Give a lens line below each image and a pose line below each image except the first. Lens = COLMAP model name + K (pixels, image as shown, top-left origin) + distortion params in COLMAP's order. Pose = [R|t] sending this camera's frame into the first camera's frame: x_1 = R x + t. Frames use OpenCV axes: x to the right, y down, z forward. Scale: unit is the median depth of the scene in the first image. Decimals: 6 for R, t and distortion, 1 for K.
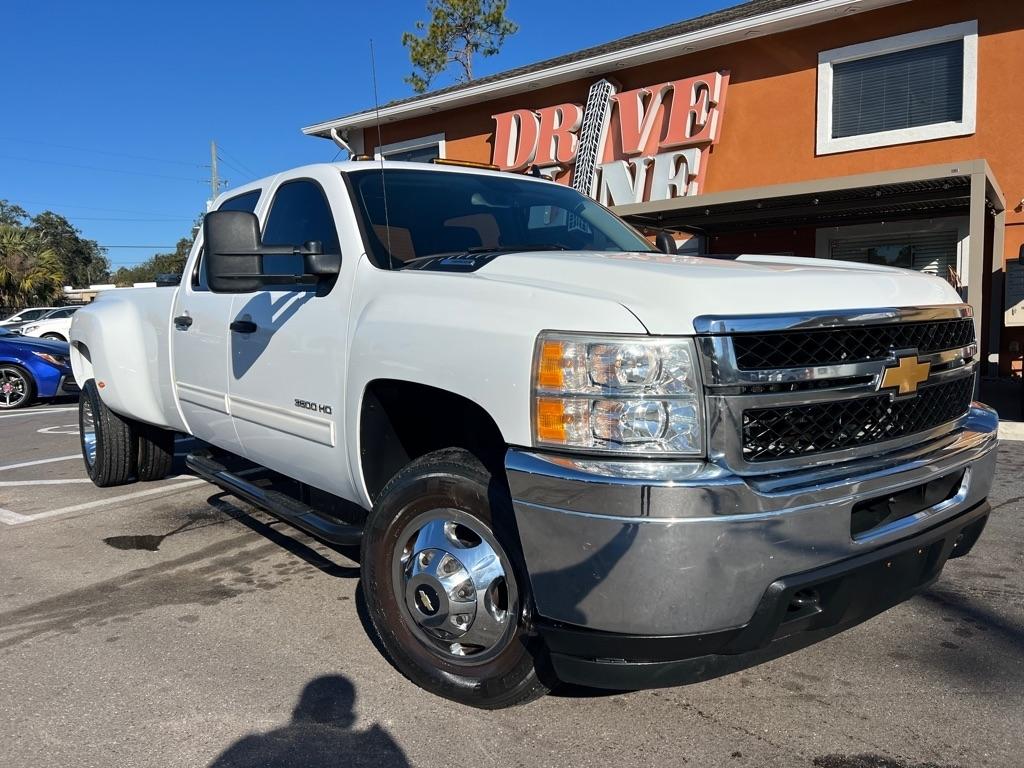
lens RADIAL K [[767.5, 0, 507.7], [0, 767.5, 390.0], [0, 0, 1]] dist [0.056862, -0.065118]
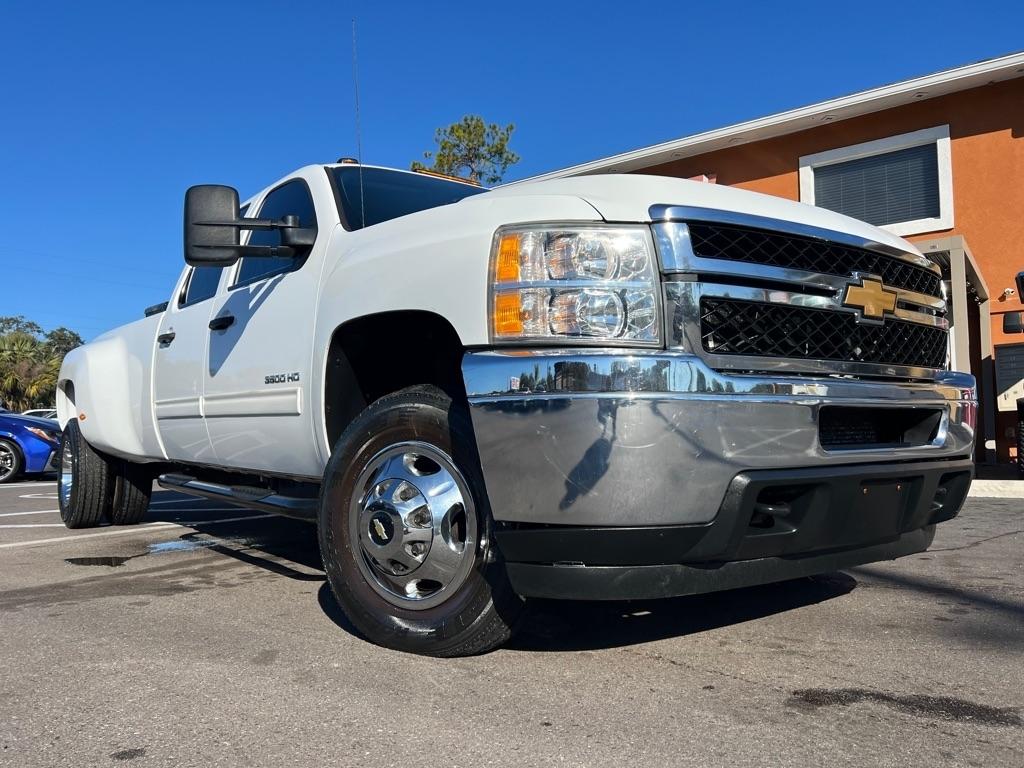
lens RADIAL K [[766.8, 0, 504.9], [0, 766.8, 390.0], [0, 0, 1]] dist [0.058120, -0.065369]
pose [[0.999919, 0.011414, -0.005671, 0.030467], [-0.012159, 0.987683, -0.155996, 0.147659], [0.003820, 0.156053, 0.987741, 0.022428]]
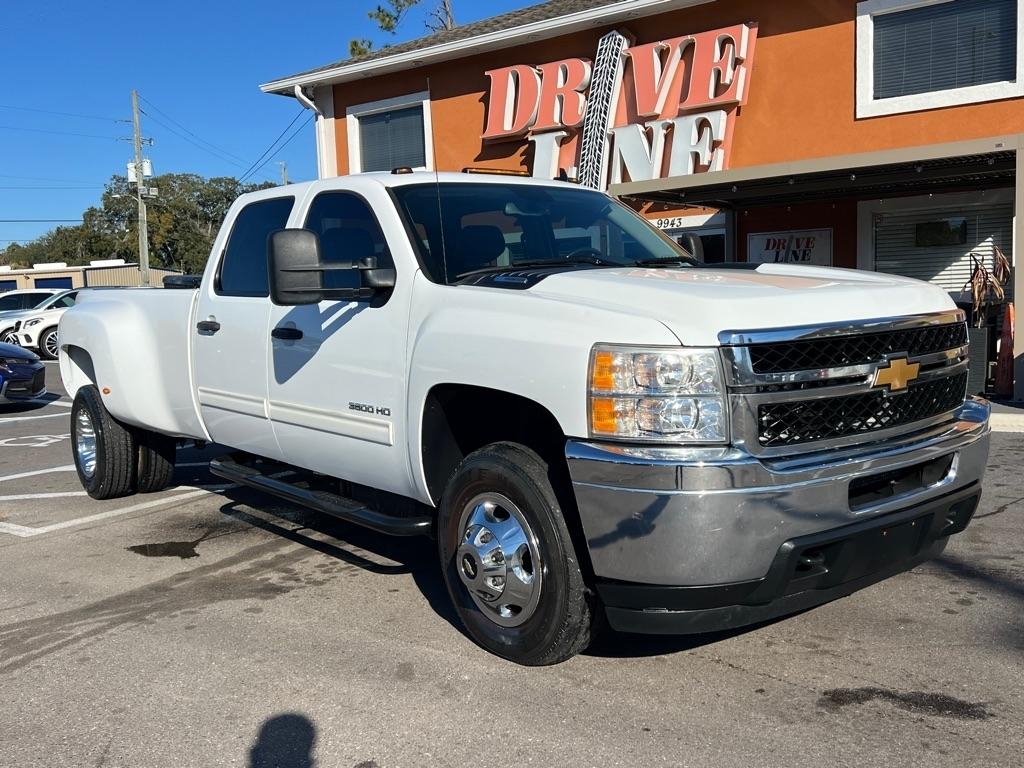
lens RADIAL K [[945.3, 0, 516.8], [0, 945.3, 386.4], [0, 0, 1]] dist [0.101854, -0.168844]
pose [[0.999615, -0.015873, 0.022737, -0.060531], [0.015915, 0.999872, -0.001699, -0.003963], [-0.022707, 0.002060, 0.999740, -0.265224]]
